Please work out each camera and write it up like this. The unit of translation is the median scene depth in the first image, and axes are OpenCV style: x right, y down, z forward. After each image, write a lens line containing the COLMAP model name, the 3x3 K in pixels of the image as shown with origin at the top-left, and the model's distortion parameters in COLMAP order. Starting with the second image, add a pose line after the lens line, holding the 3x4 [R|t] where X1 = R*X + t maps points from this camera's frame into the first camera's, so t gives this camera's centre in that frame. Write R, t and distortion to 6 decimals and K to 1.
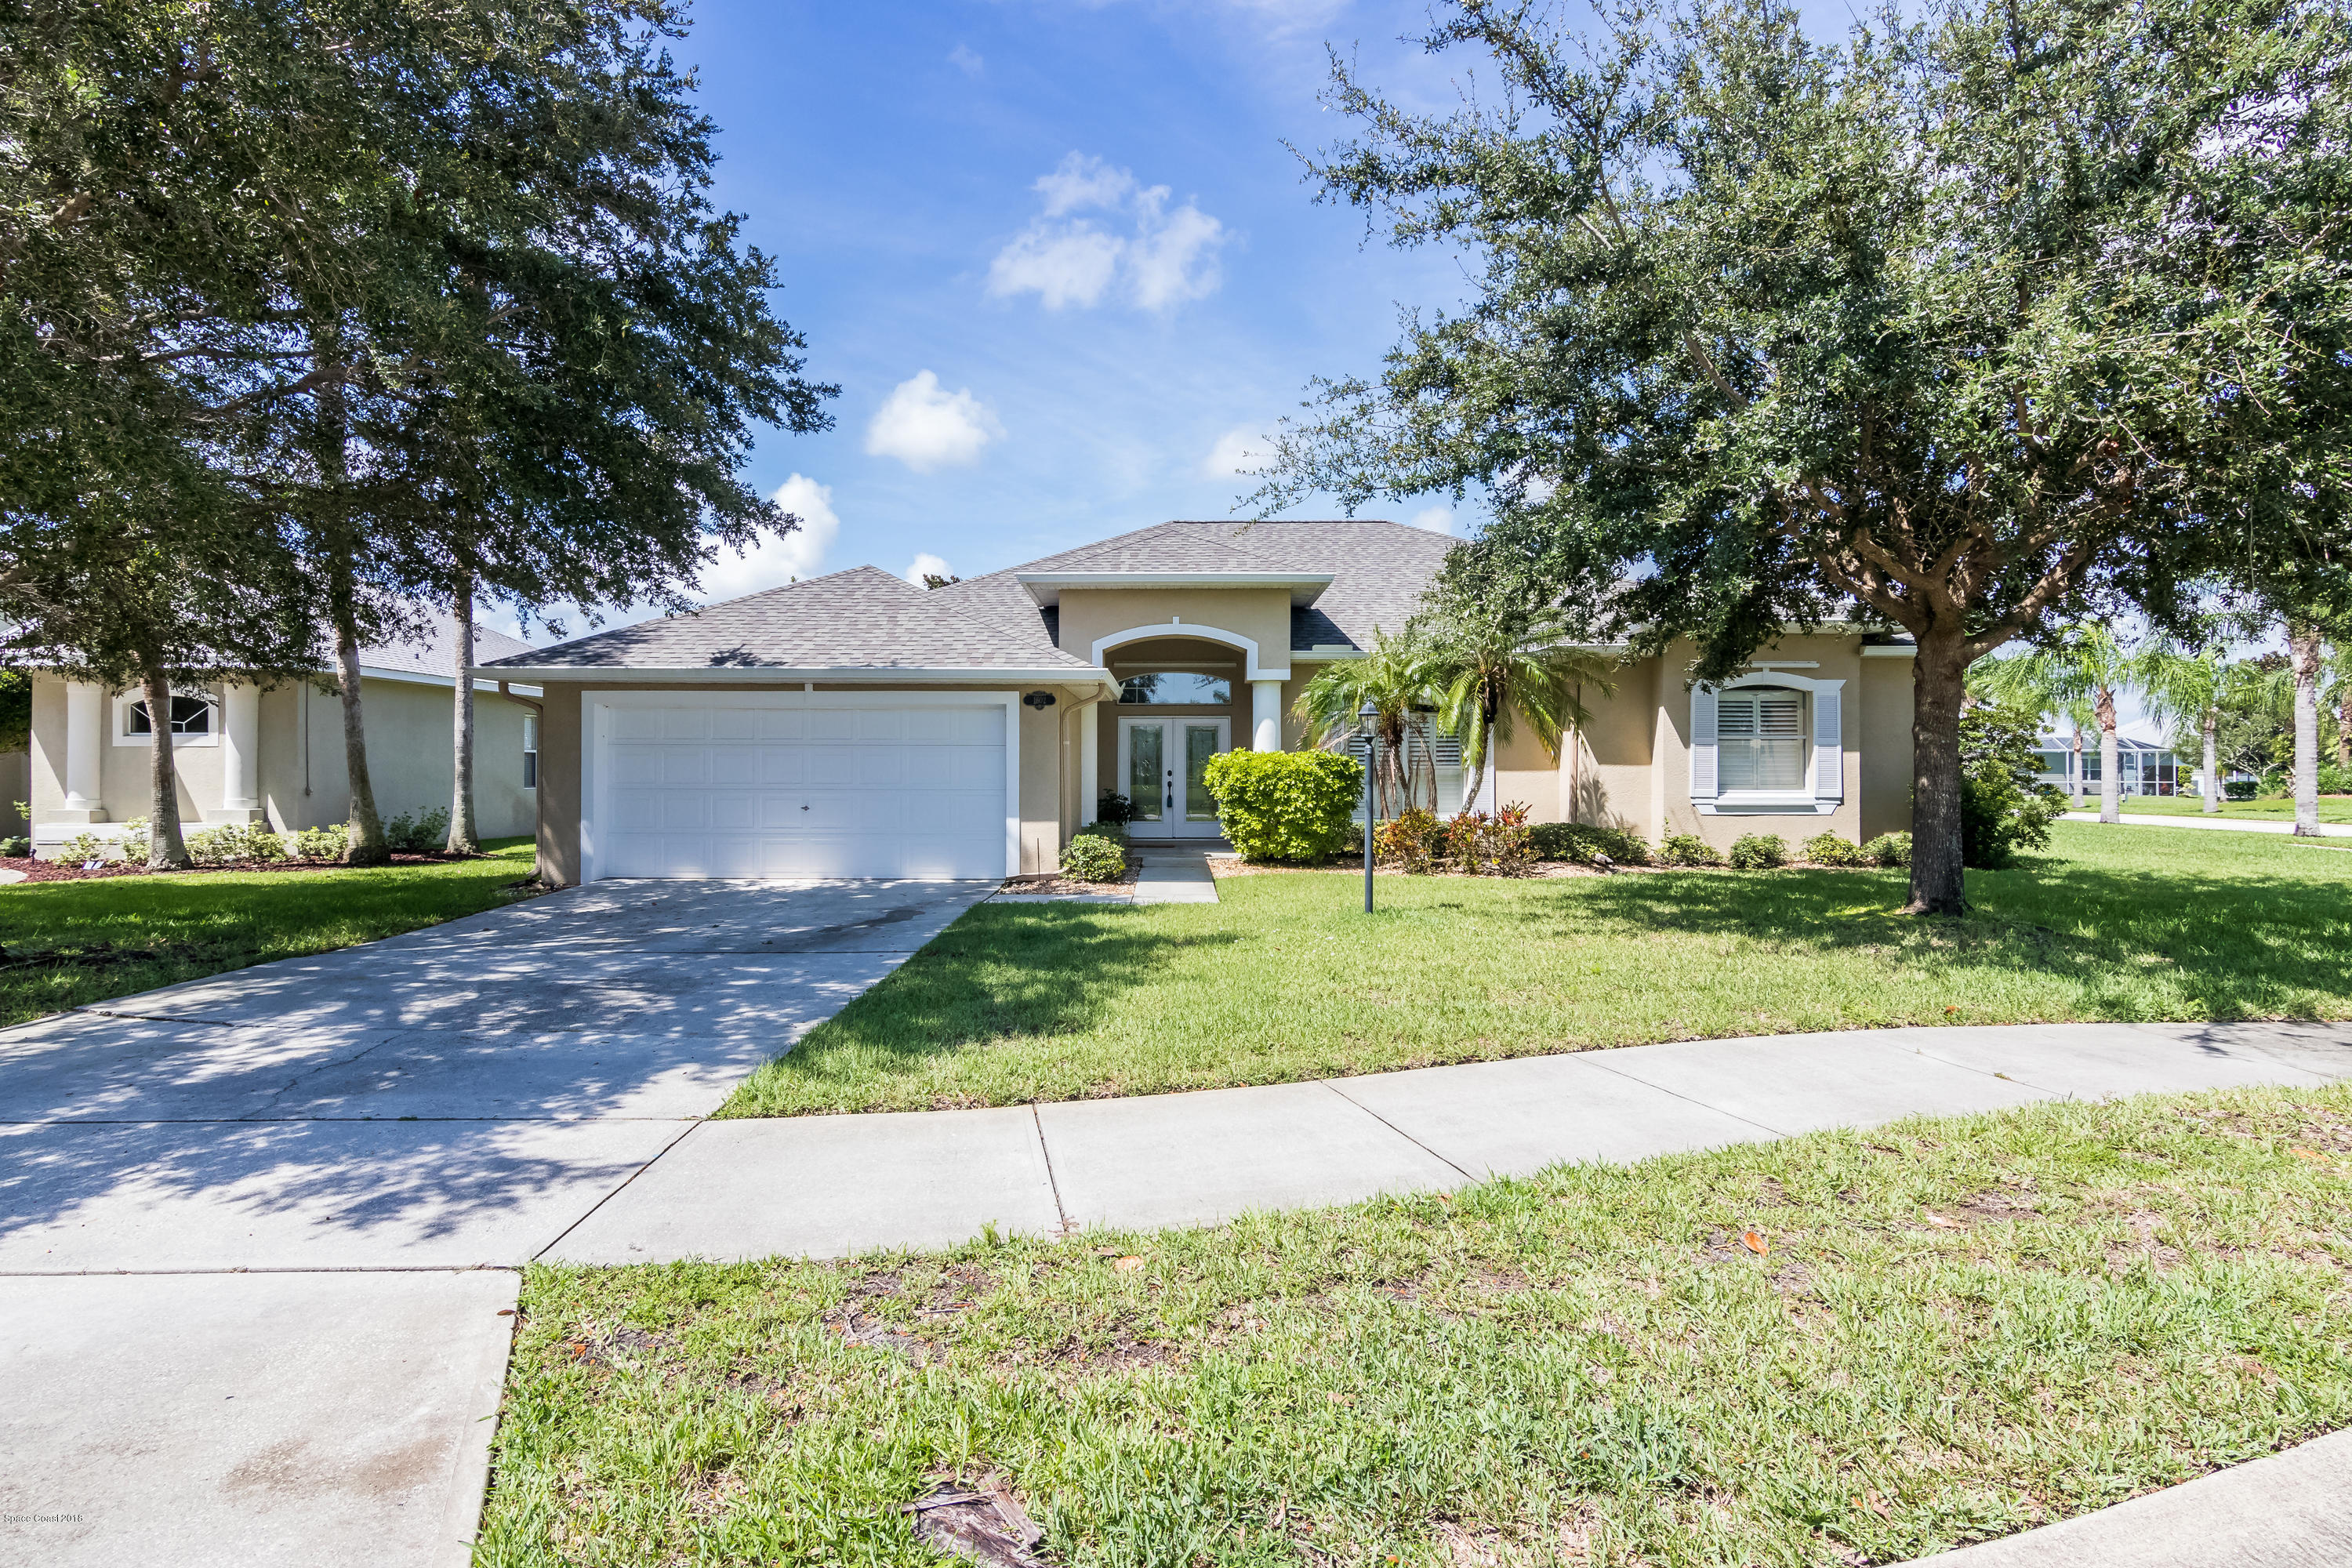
lens RADIAL K [[1200.7, 0, 1170.9], [0, 1200.7, 776.7], [0, 0, 1]] dist [-0.001737, -0.000163]
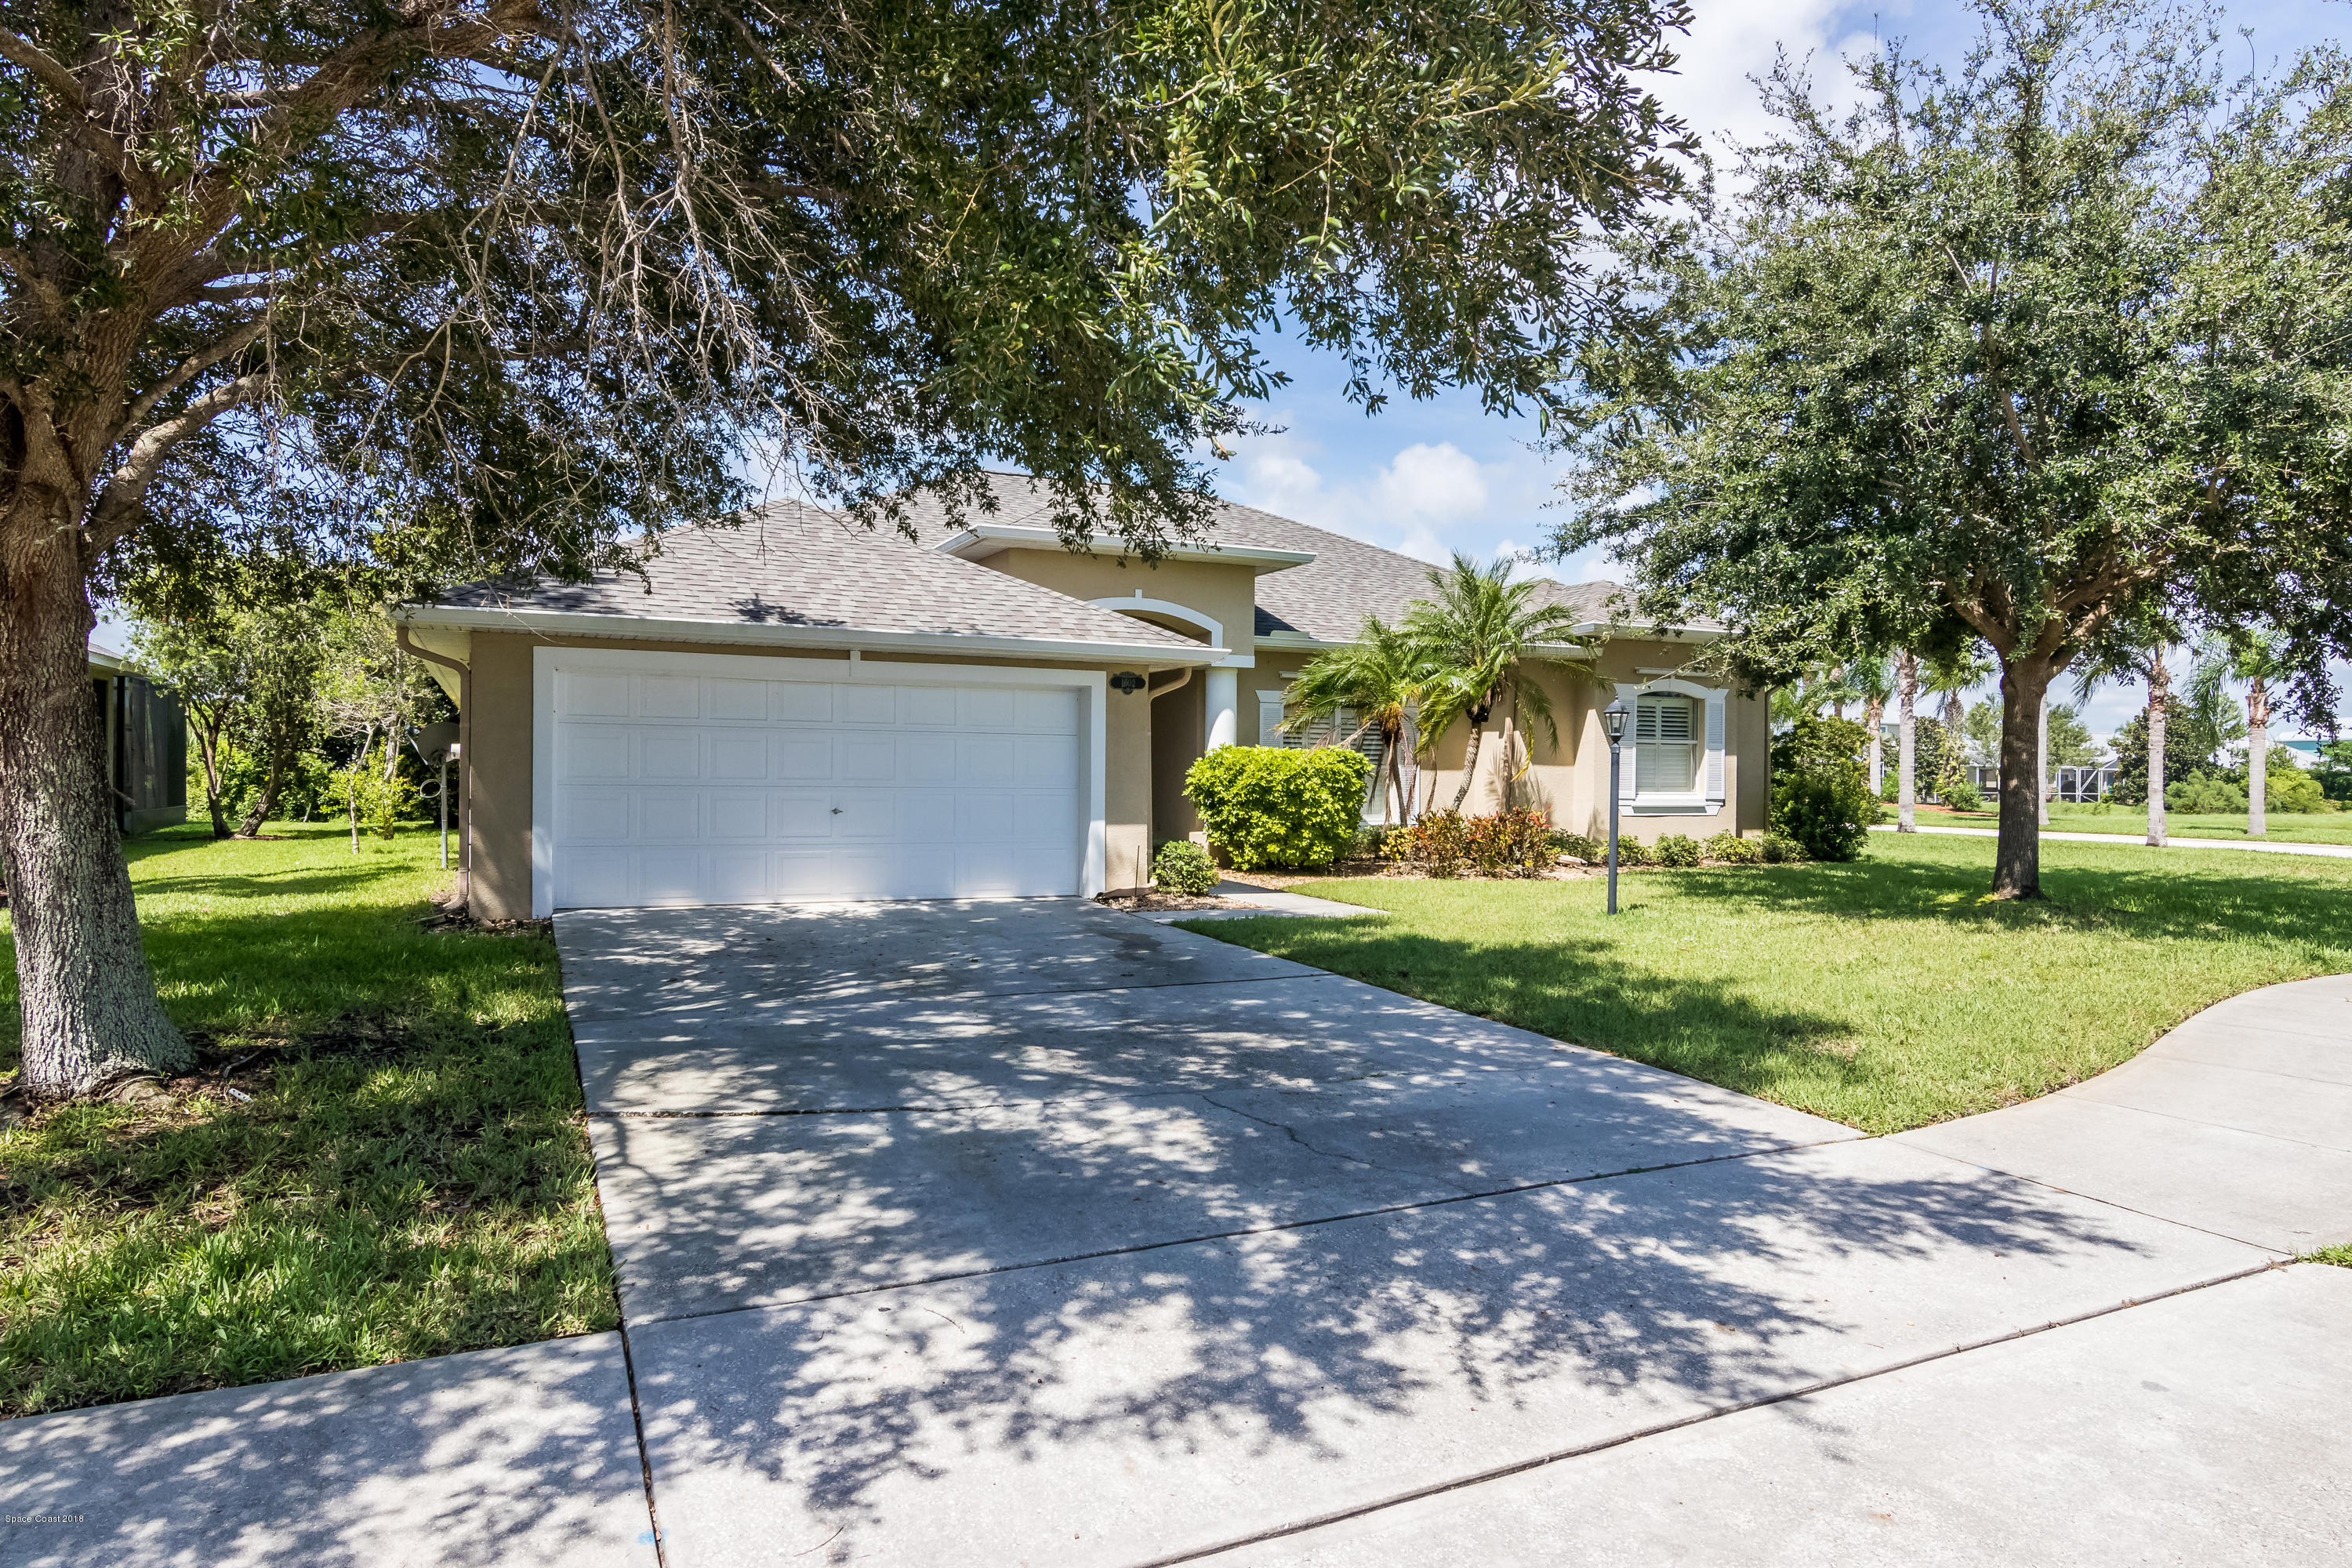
lens RADIAL K [[1406.7, 0, 1180.6], [0, 1406.7, 781.1], [0, 0, 1]] dist [0.001692, -0.000476]
pose [[0.904403, 0.005985, 0.426637, -0.449520], [-0.006965, 0.999975, 0.000736, 0.004165], [-0.426622, -0.003637, 0.904423, 0.078360]]
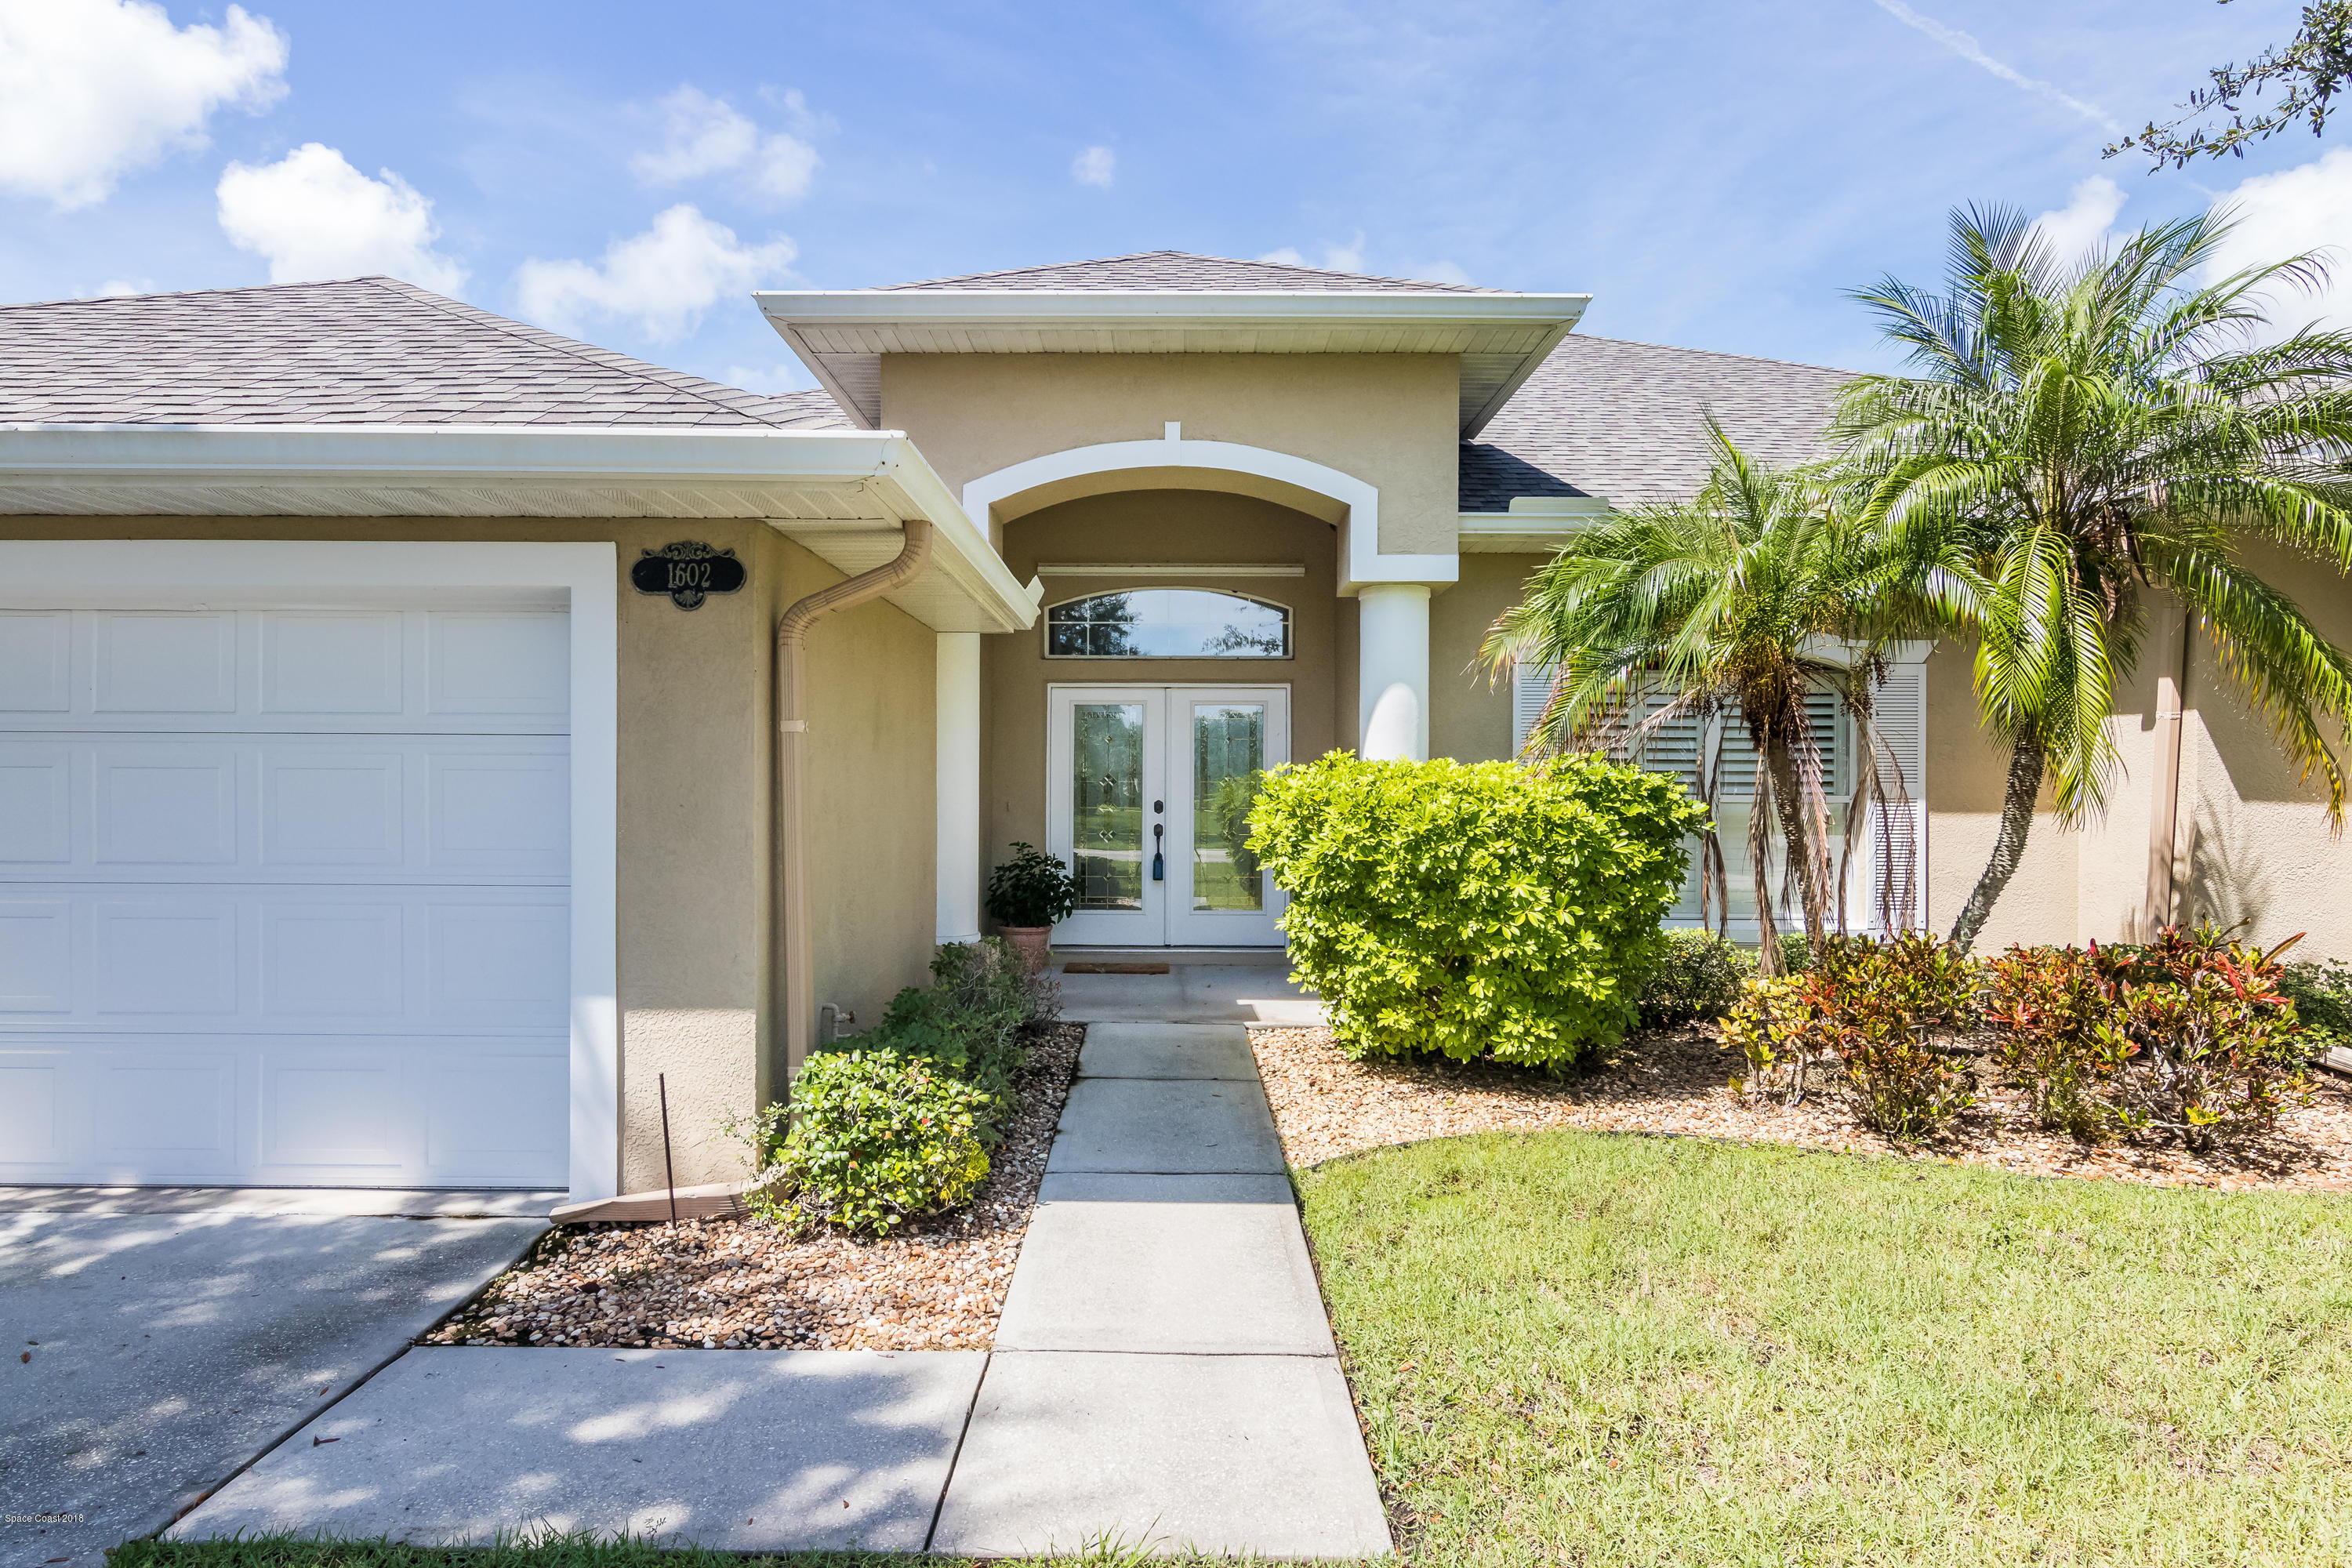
lens RADIAL K [[1406.7, 0, 1180.6], [0, 1406.7, 781.1], [0, 0, 1]] dist [0.001692, -0.000476]
pose [[0.999950, 0.003606, 0.009291, 0.003031], [-0.003524, 0.999955, -0.008816, -0.011197], [-0.009323, 0.008783, 0.999918, 0.599321]]
